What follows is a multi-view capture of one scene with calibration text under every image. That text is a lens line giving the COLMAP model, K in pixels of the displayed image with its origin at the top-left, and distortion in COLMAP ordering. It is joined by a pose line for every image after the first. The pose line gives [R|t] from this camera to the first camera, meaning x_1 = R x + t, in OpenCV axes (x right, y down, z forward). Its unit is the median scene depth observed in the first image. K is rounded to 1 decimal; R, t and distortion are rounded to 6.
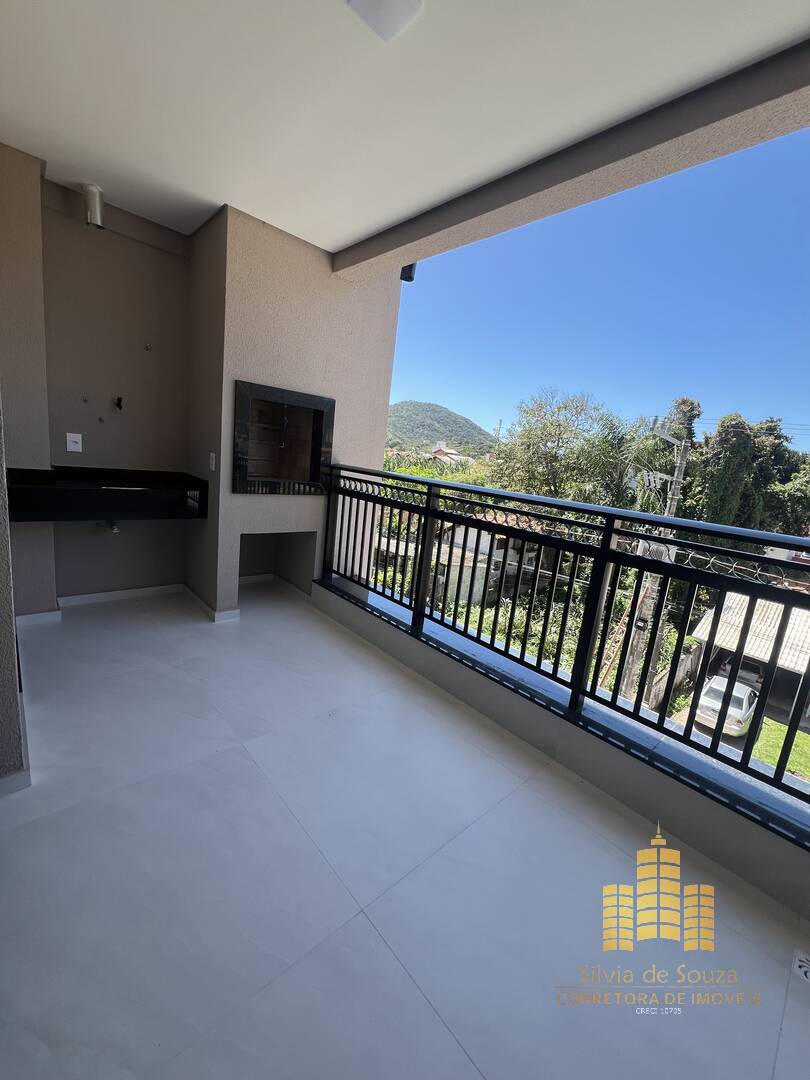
lens RADIAL K [[431.8, 0, 408.3], [0, 431.8, 538.7], [0, 0, 1]] dist [-0.001020, 0.000132]
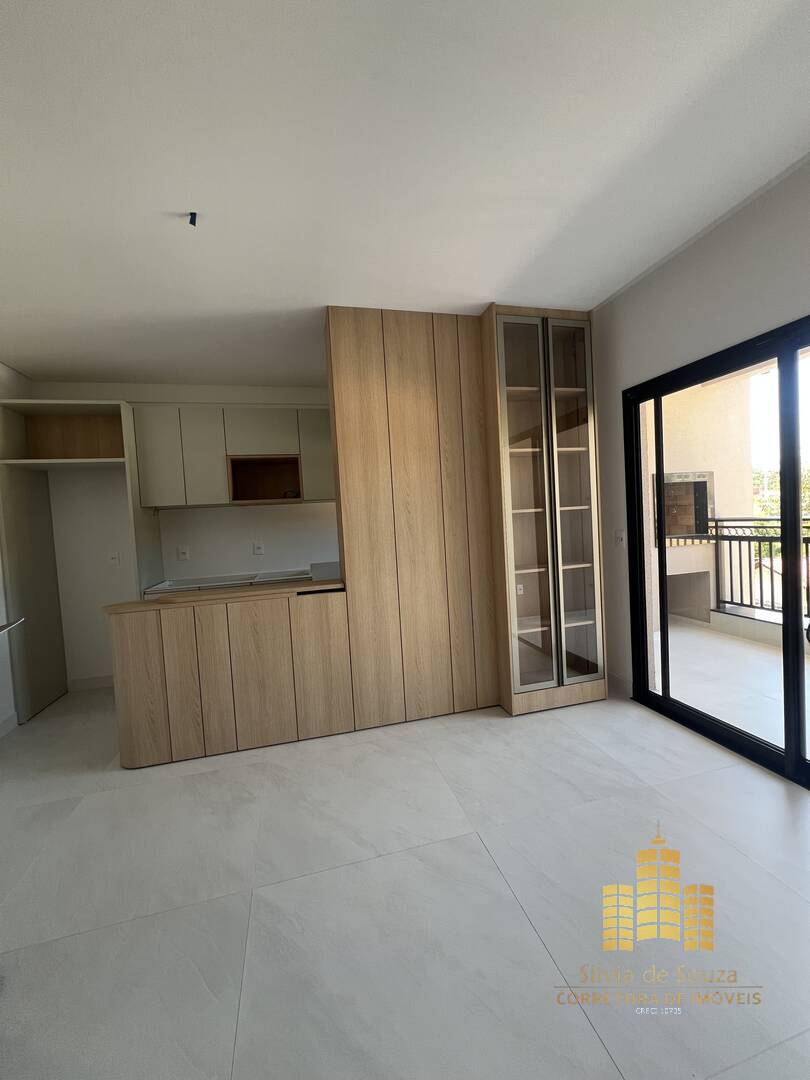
lens RADIAL K [[431.8, 0, 408.3], [0, 431.8, 538.7], [0, 0, 1]] dist [-0.001020, 0.000132]
pose [[0.543264, -0.183060, -0.819362, 0.387841], [0.024136, 0.978941, -0.202710, 0.130123], [0.839215, 0.090349, 0.536242, -0.471532]]
